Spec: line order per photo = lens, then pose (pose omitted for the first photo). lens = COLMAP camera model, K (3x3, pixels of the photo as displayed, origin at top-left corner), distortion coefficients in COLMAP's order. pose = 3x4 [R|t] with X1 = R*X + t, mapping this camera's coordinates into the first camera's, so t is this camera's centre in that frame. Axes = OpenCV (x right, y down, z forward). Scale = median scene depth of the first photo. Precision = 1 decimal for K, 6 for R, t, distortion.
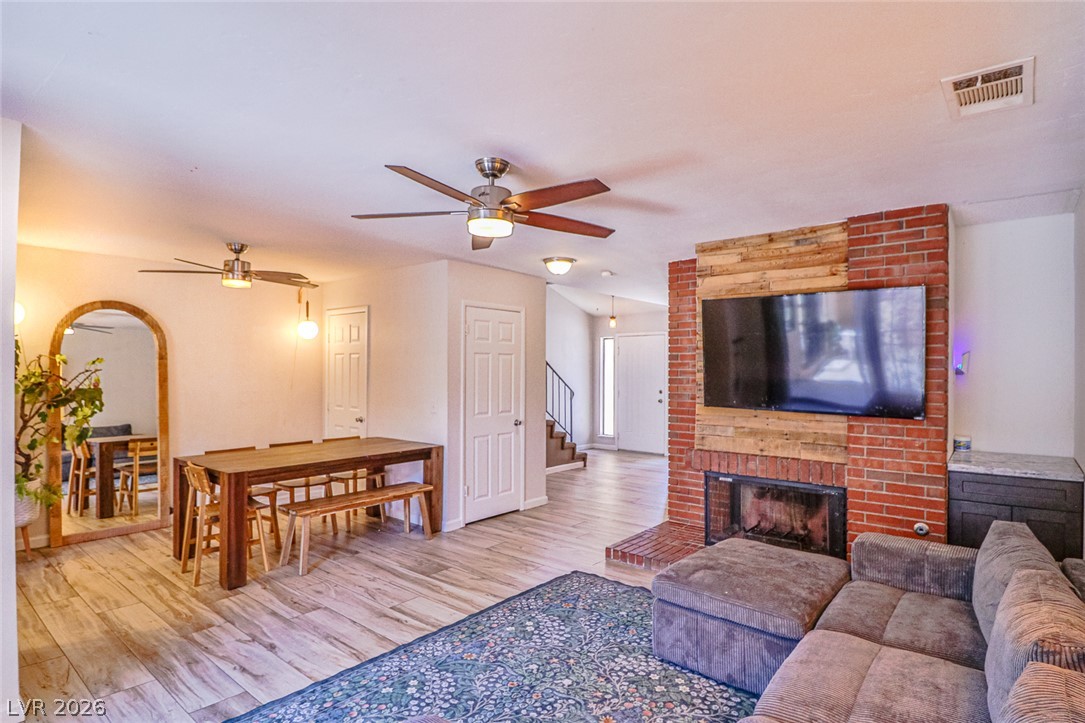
lens RADIAL K [[571.8, 0, 515.6], [0, 571.8, 367.4], [0, 0, 1]] dist [0.003503, -0.016118]
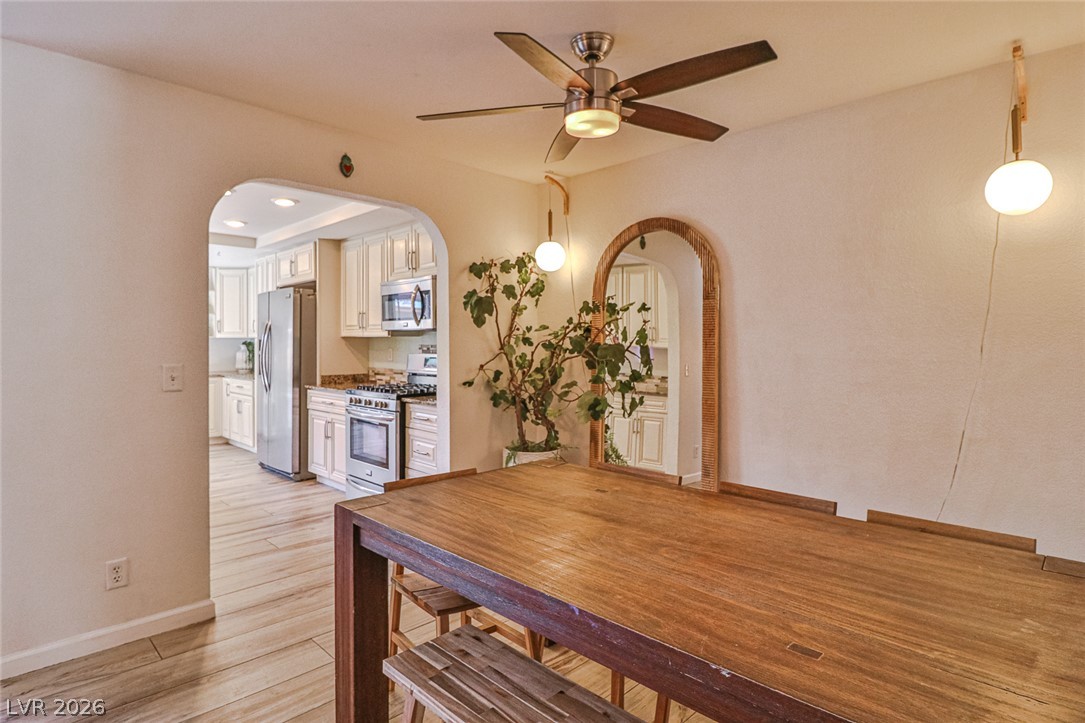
lens RADIAL K [[571.8, 0, 545.6], [0, 571.8, 348.7], [0, 0, 1]] dist [0.003503, -0.016118]
pose [[-0.044109, 0.005756, -0.999010, -0.017441], [-0.001909, 0.999981, 0.005846, 0.050616], [0.999025, 0.002165, -0.044097, 1.281138]]
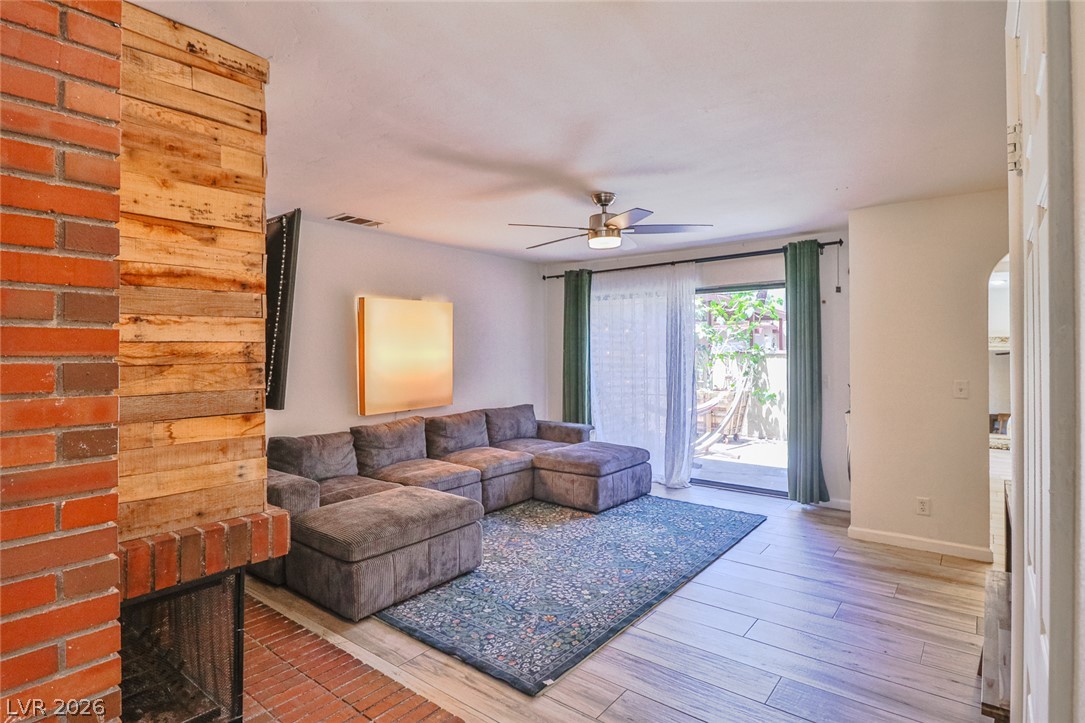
lens RADIAL K [[571.8, 0, 533.2], [0, 571.8, 346.2], [0, 0, 1]] dist [0.003503, -0.016118]
pose [[-0.997834, 0.001224, -0.065769, 0.167124], [0.001942, 0.999939, -0.010858, 0.021083], [0.065752, -0.010962, -0.997776, 1.814820]]
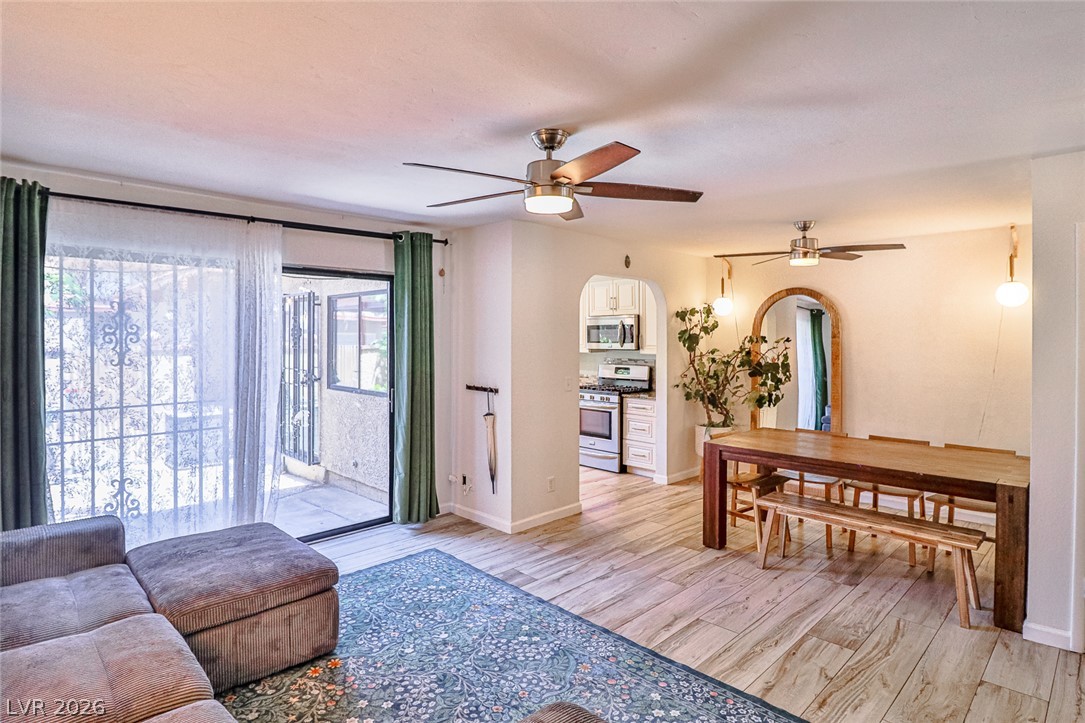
lens RADIAL K [[571.8, 0, 551.0], [0, 571.8, 356.0], [0, 0, 1]] dist [0.003503, -0.016118]
pose [[-0.049248, 0.029210, -0.998359, 0.668043], [-0.002430, 0.999566, 0.029366, -0.017959], [0.998784, 0.003872, -0.049155, 0.801001]]
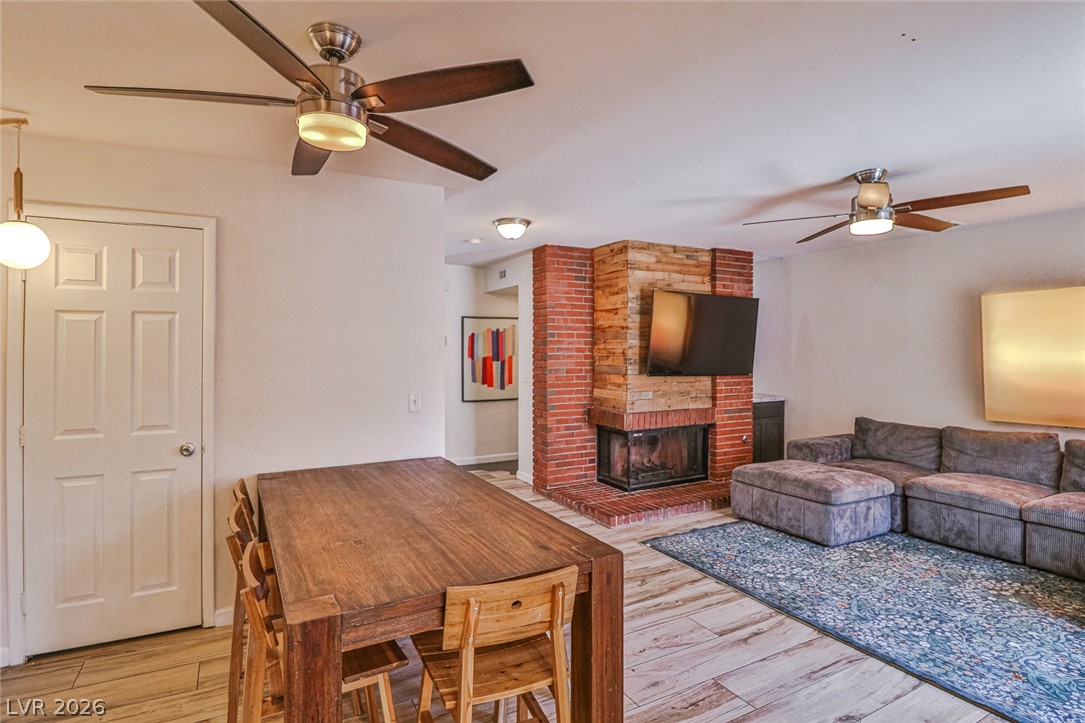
lens RADIAL K [[571.8, 0, 537.3], [0, 571.8, 345.7], [0, 0, 1]] dist [0.003503, -0.016118]
pose [[0.339595, 0.001030, 0.940571, -1.068017], [-0.002015, 0.999998, -0.000368, 0.004095], [-0.940570, -0.001771, 0.339596, 0.956624]]
